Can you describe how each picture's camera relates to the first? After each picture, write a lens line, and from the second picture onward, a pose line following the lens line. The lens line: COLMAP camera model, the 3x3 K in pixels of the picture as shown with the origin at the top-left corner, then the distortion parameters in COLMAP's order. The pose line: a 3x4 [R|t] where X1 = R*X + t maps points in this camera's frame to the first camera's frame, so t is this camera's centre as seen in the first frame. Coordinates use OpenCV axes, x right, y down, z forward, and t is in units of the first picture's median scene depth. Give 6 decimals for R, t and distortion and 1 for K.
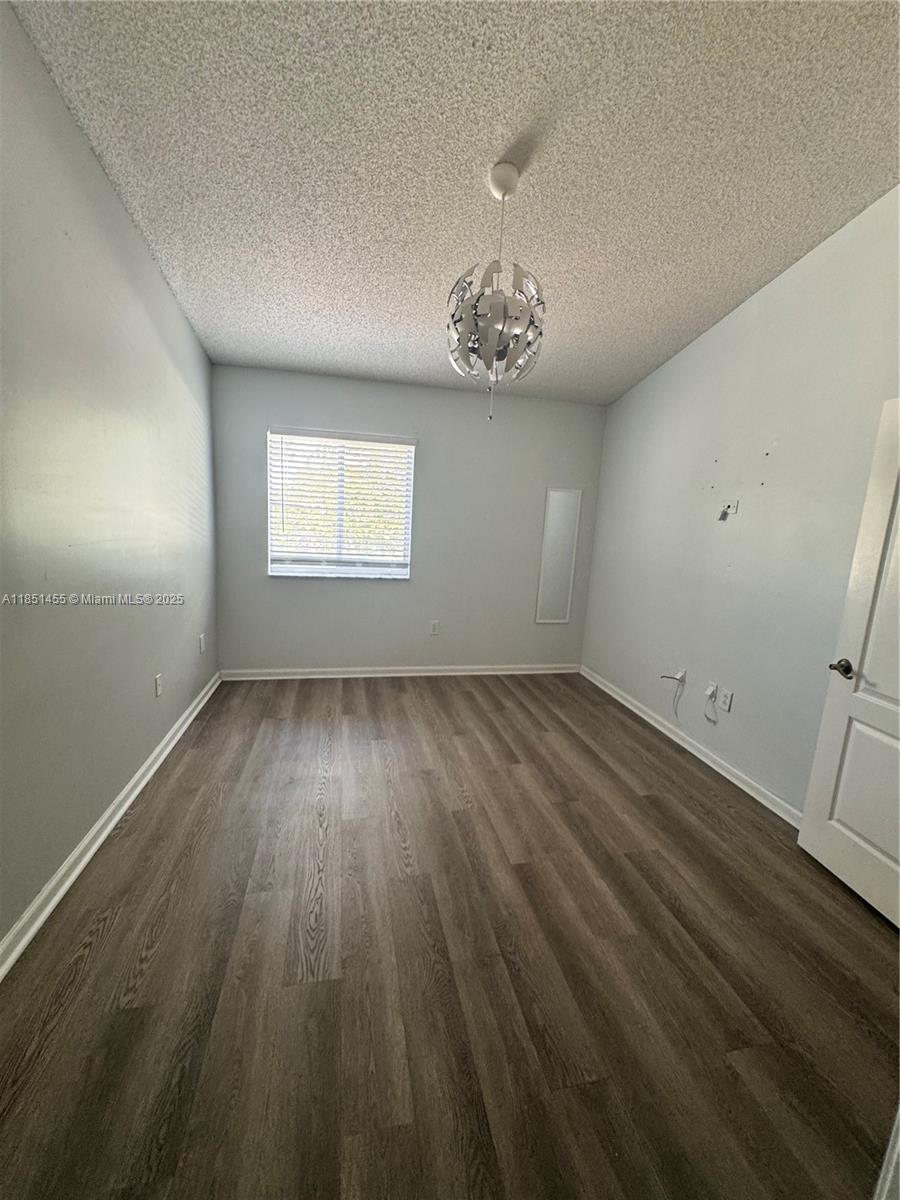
lens RADIAL K [[478.8, 0, 450.2], [0, 478.8, 602.4], [0, 0, 1]] dist [-0.000234, -0.000087]
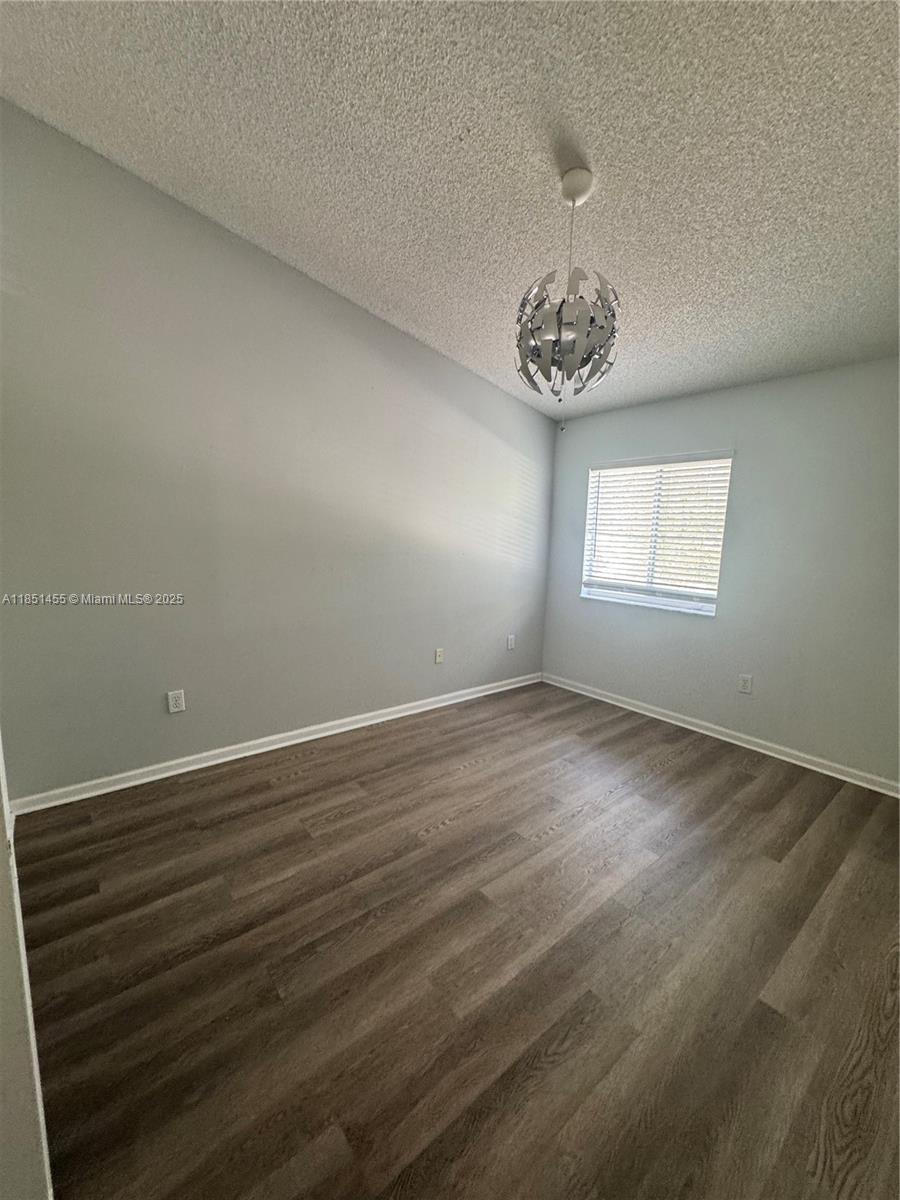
lens RADIAL K [[478.8, 0, 451.2], [0, 478.8, 603.0], [0, 0, 1]] dist [-0.000234, -0.000087]
pose [[0.454844, 0.093624, -0.885636, 0.537436], [-0.165664, 0.985996, 0.019152, -0.015759], [0.875027, 0.138007, 0.463984, 0.257076]]
